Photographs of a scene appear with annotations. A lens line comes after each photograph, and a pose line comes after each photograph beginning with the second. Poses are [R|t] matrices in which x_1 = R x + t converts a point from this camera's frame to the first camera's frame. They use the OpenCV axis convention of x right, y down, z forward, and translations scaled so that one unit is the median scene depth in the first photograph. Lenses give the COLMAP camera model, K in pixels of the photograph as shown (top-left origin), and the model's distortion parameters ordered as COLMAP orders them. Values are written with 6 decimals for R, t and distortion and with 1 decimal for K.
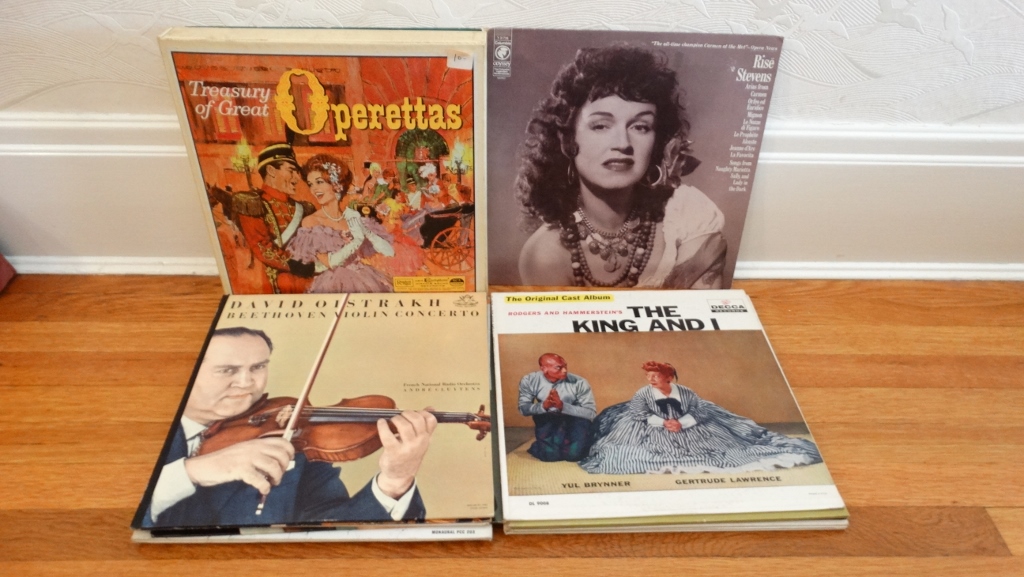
lens RADIAL K [[744.5, 0, 512.4], [0, 744.5, 291.8], [0, 0, 1]] dist [0.003051, 0.001985]
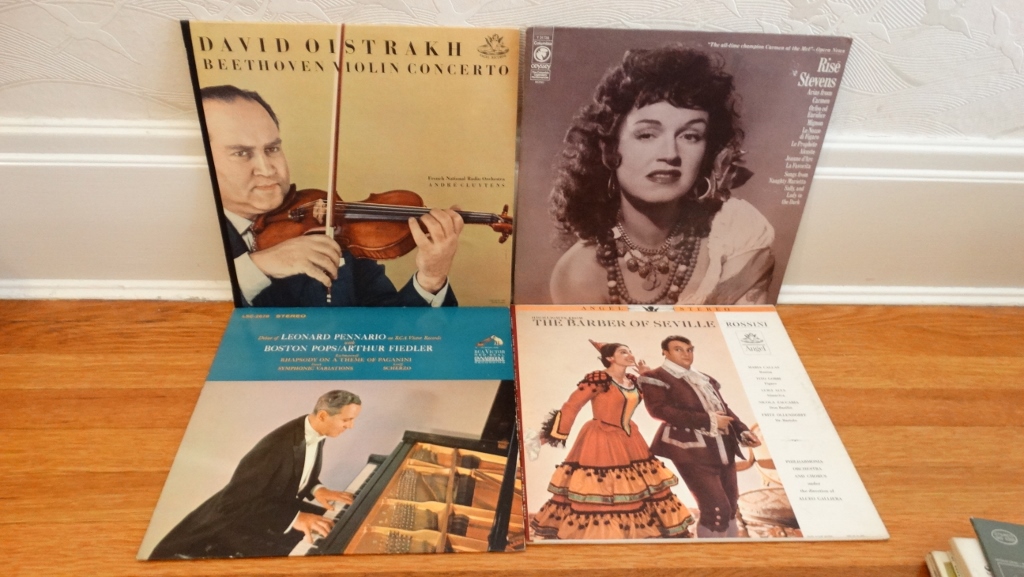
lens RADIAL K [[744.5, 0, 512.4], [0, 744.5, 291.8], [0, 0, 1]] dist [0.003051, 0.001985]
pose [[0.999489, 0.000743, 0.031966, -0.037595], [-0.000013, 0.999739, -0.022832, -0.013816], [-0.031975, 0.022820, 0.999228, 0.108241]]
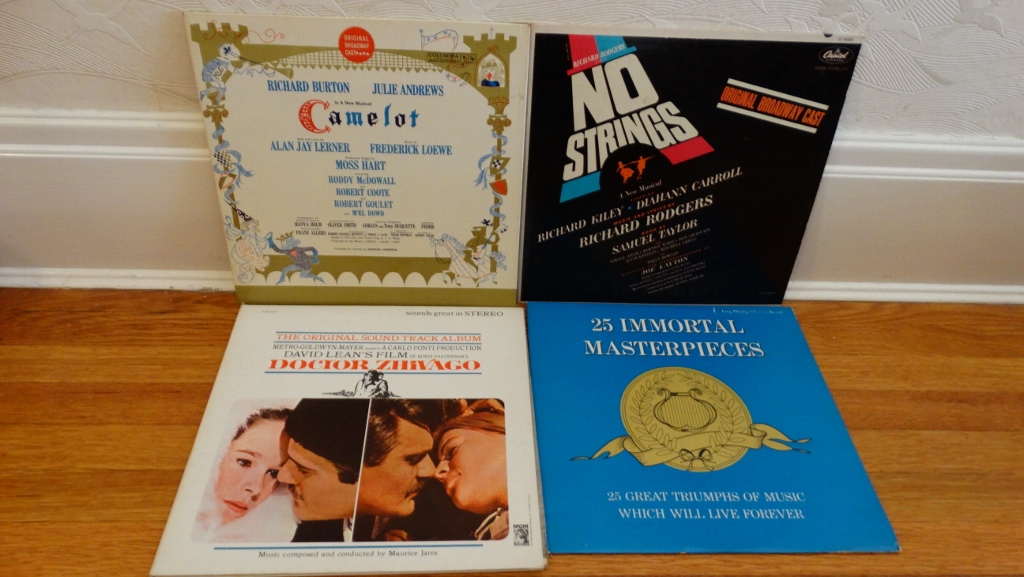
lens RADIAL K [[744.5, 0, 512.4], [0, 744.5, 291.8], [0, 0, 1]] dist [0.003051, 0.001985]
pose [[0.999545, 0.011168, 0.028027, -0.052967], [-0.012128, 0.999338, 0.034305, -0.064599], [-0.027625, -0.034630, 0.999018, 0.115658]]
